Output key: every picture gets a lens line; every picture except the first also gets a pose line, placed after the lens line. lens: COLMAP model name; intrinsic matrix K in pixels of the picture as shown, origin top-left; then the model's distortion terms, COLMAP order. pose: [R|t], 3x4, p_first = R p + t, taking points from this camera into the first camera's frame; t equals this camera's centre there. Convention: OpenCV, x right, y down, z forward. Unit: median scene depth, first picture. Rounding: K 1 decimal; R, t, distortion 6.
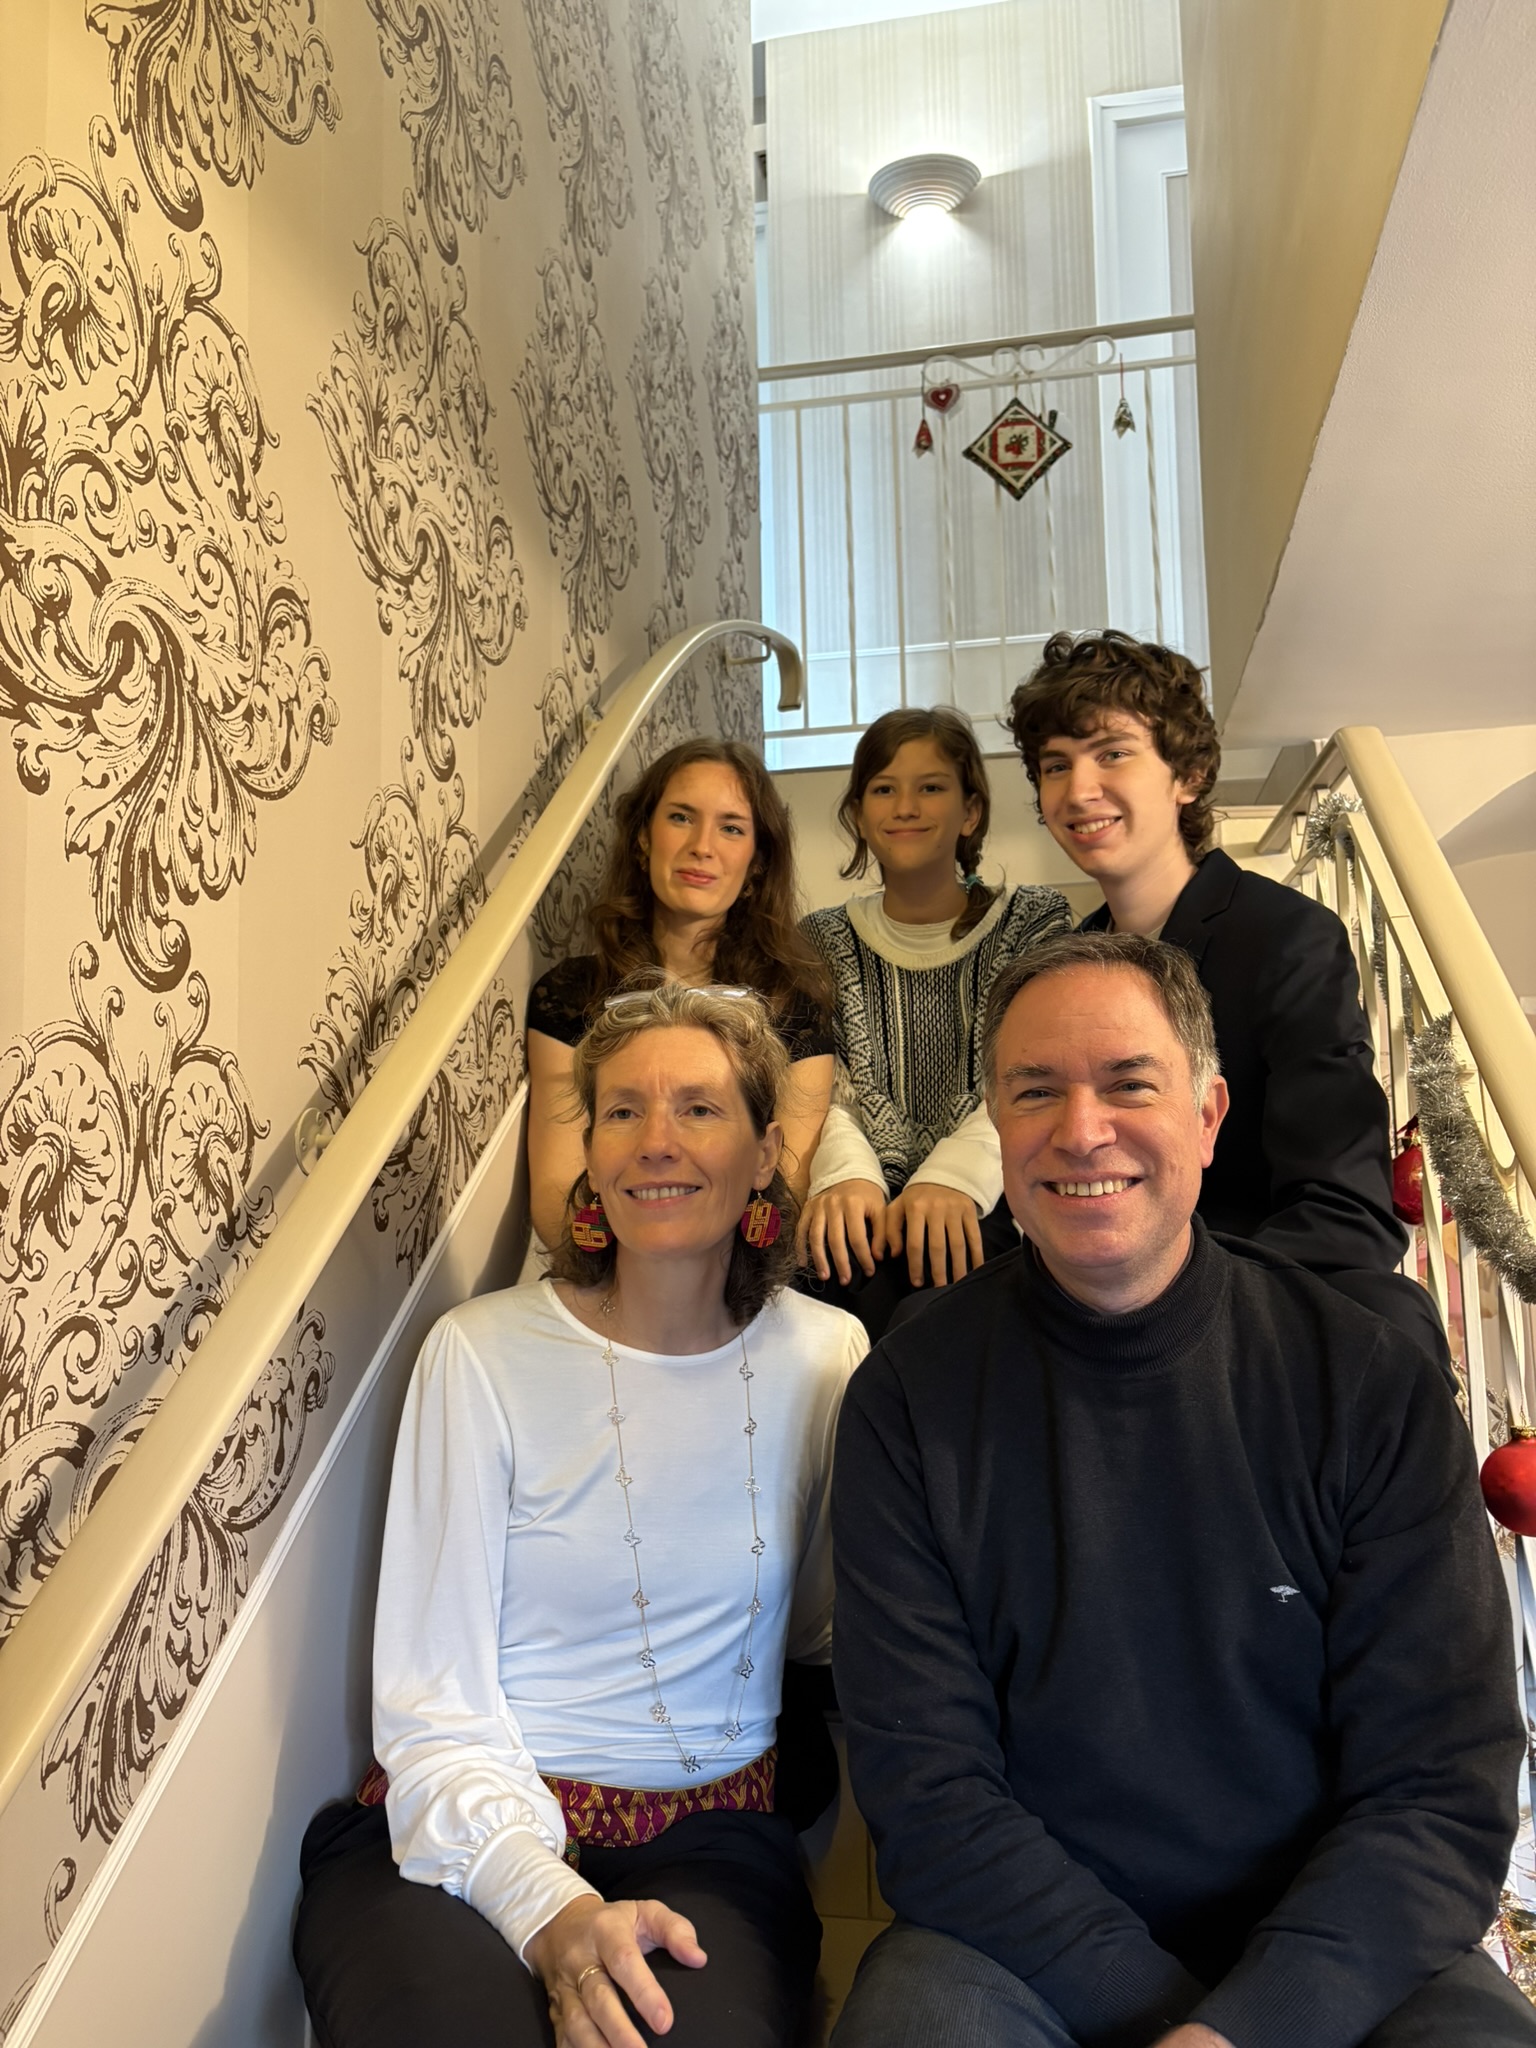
lens RADIAL K [[1536.2, 0, 751.1], [0, 1536.2, 1039.1], [0, 0, 1]] dist [0.018207, -0.006424]
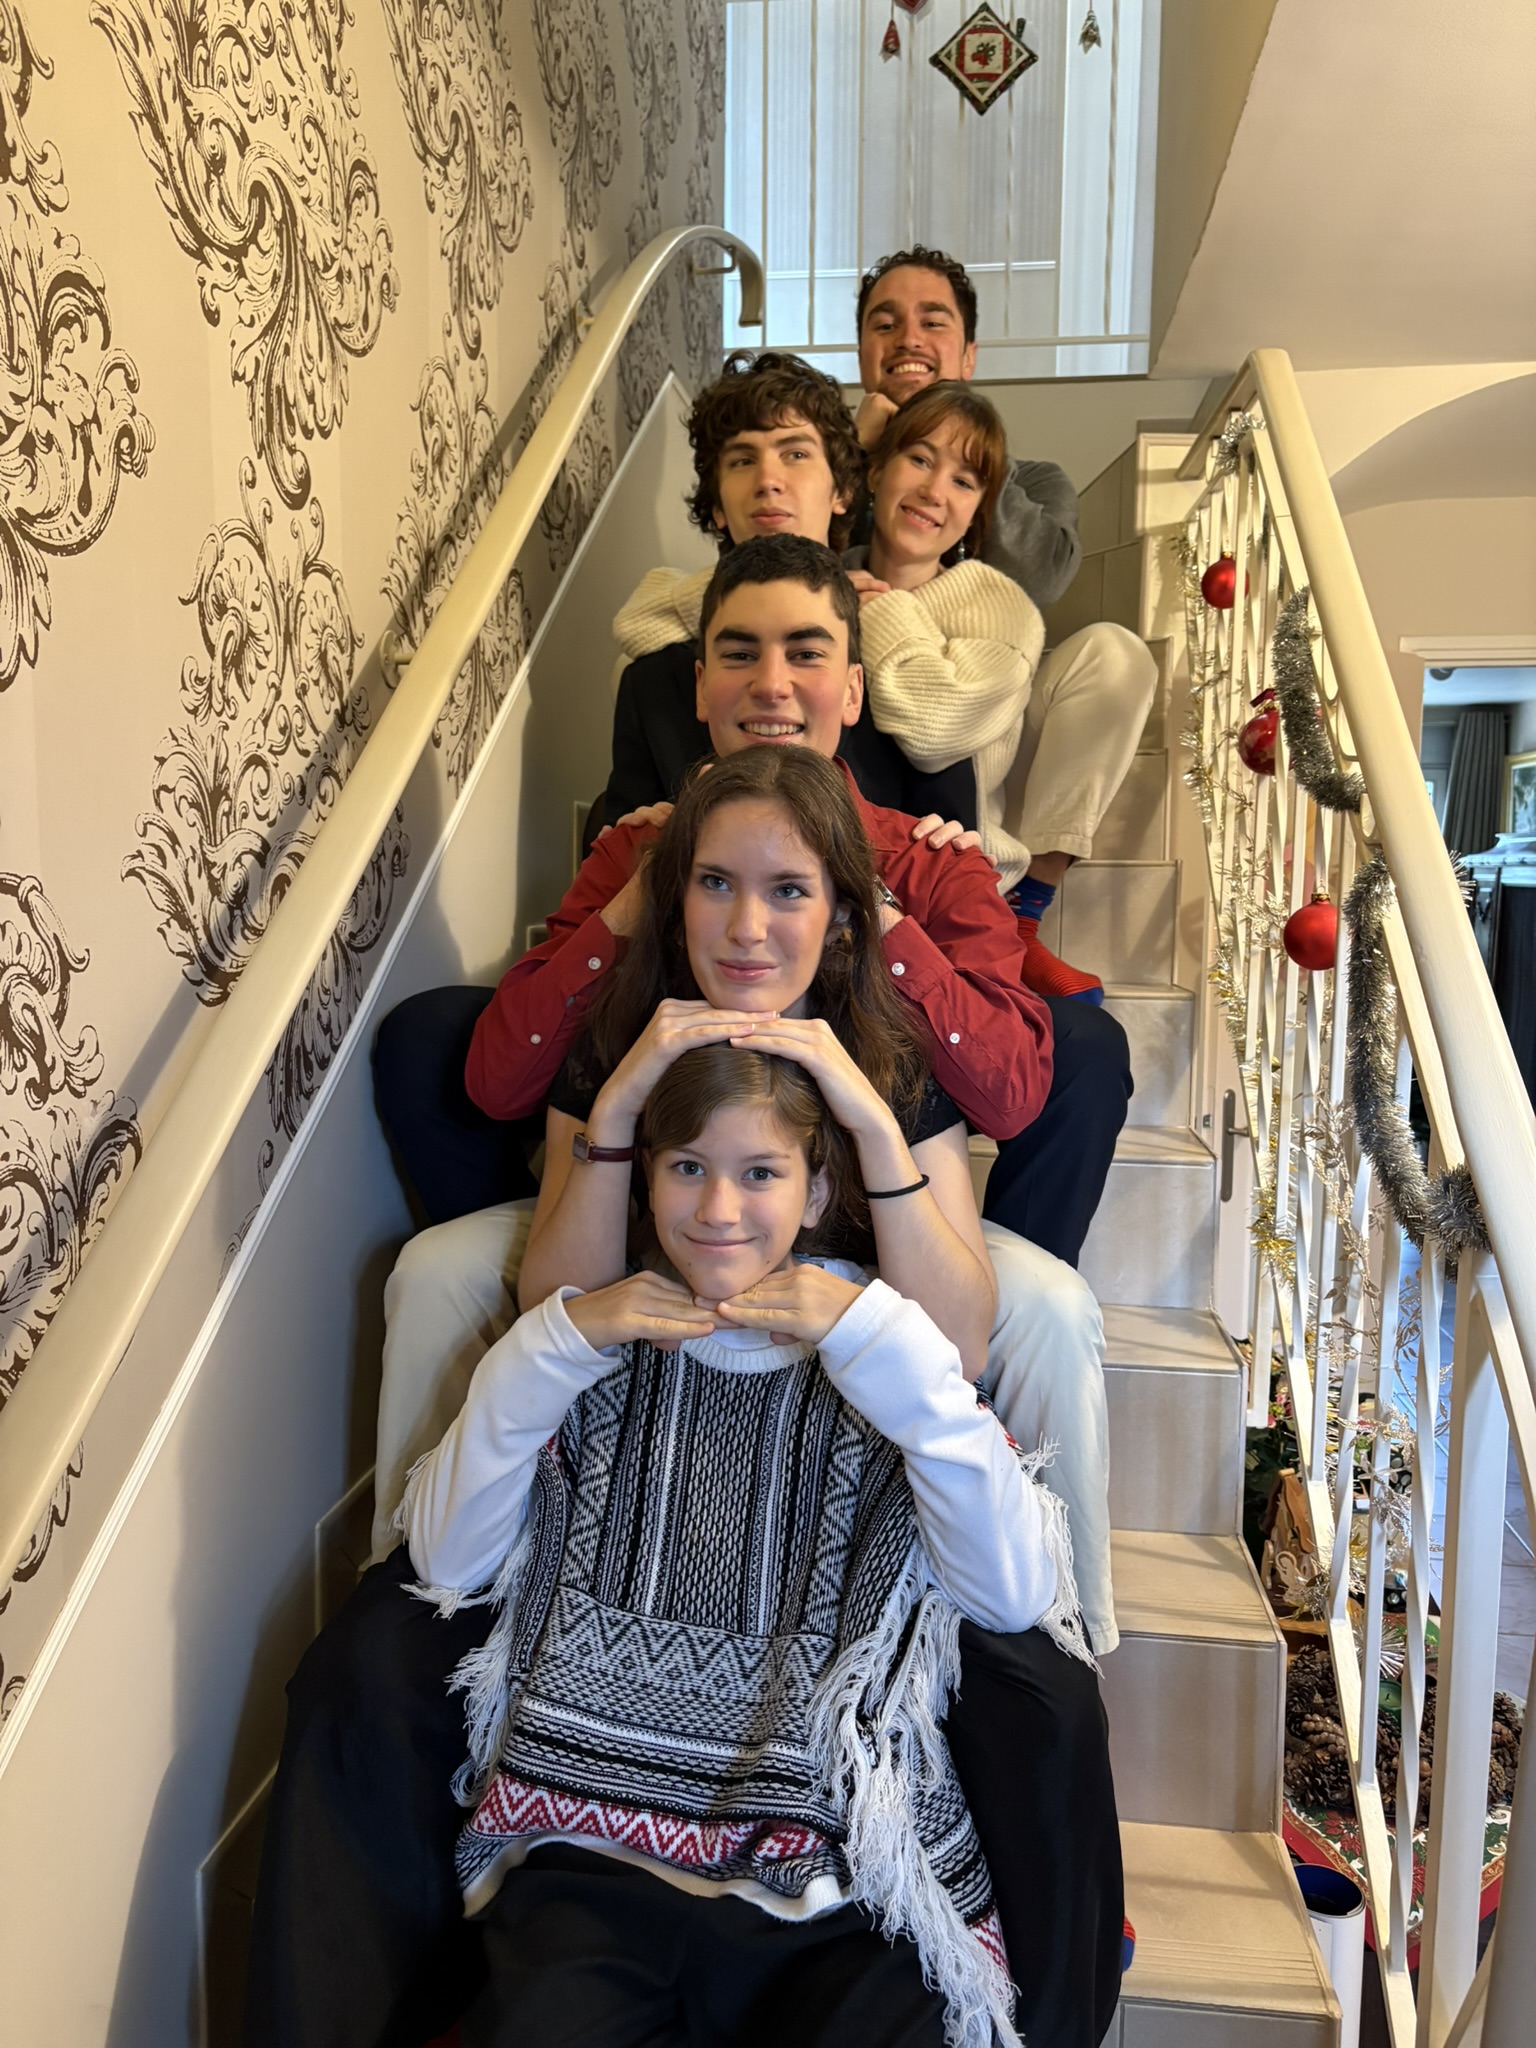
lens RADIAL K [[1536.2, 0, 754.7], [0, 1536.2, 1030.4], [0, 0, 1]] dist [0.018207, -0.006424]
pose [[0.997644, 0.023144, 0.064579, -0.072635], [-0.035831, 0.978560, 0.202823, 0.101969], [-0.058500, -0.204659, 0.977084, -0.286964]]
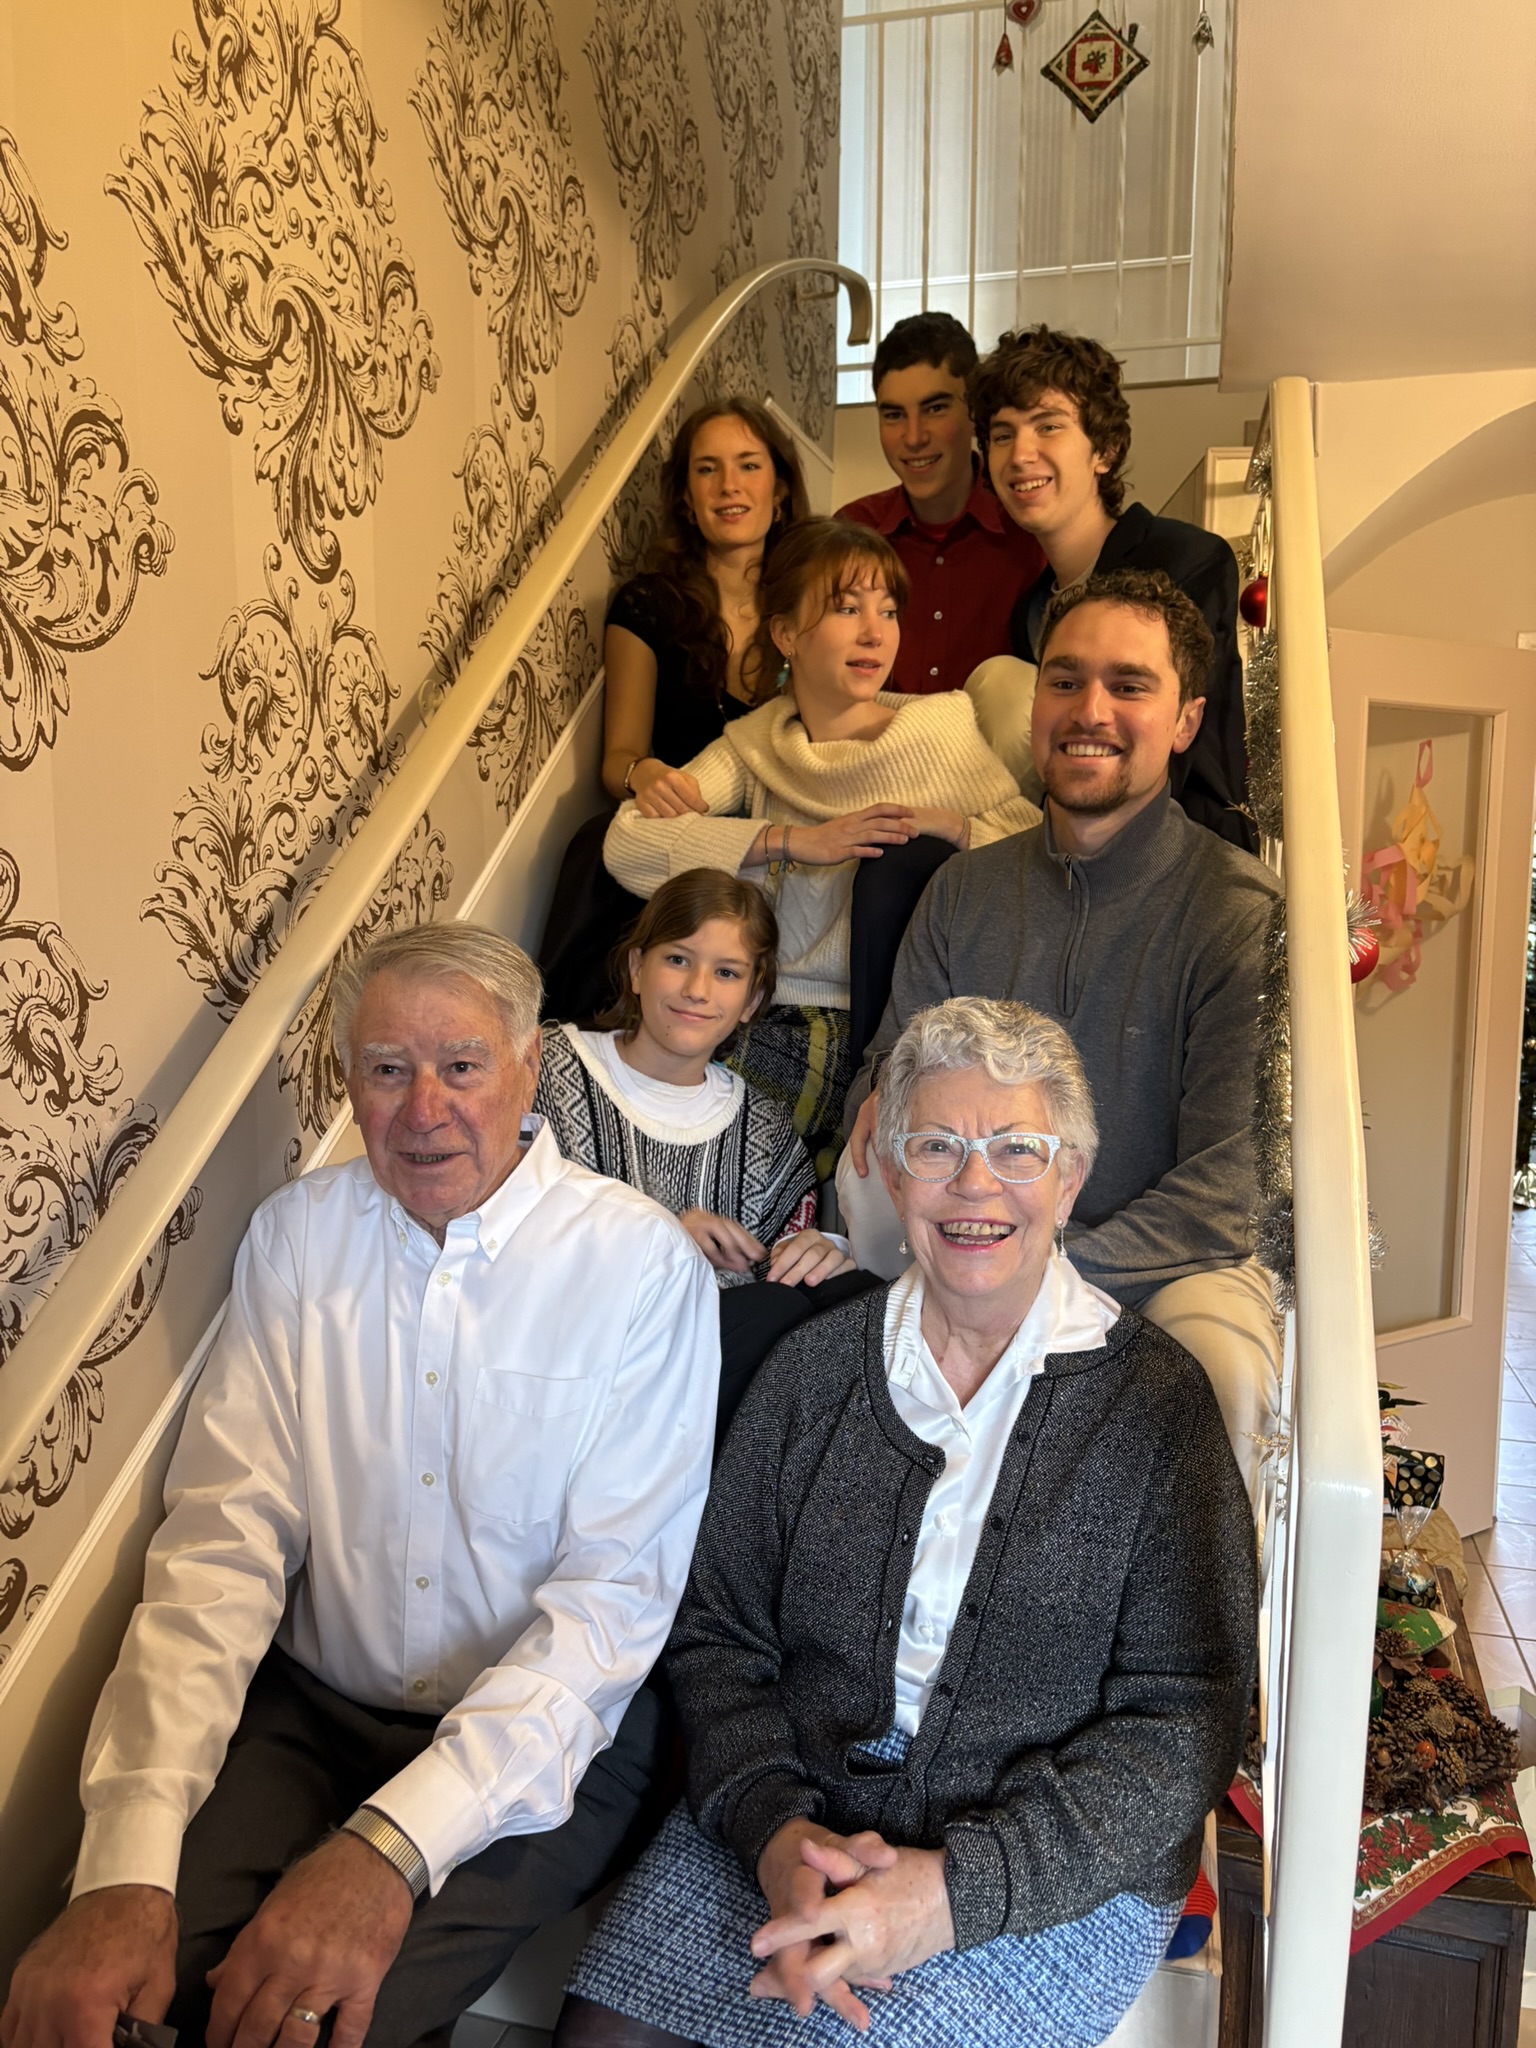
lens RADIAL K [[1536.2, 0, 771.4], [0, 1536.2, 1034.6], [0, 0, 1]] dist [0.018207, -0.006424]
pose [[0.997861, 0.031071, -0.057521, 0.107783], [-0.017737, 0.975507, 0.219250, 0.049378], [0.062924, -0.217761, 0.973972, -0.389123]]
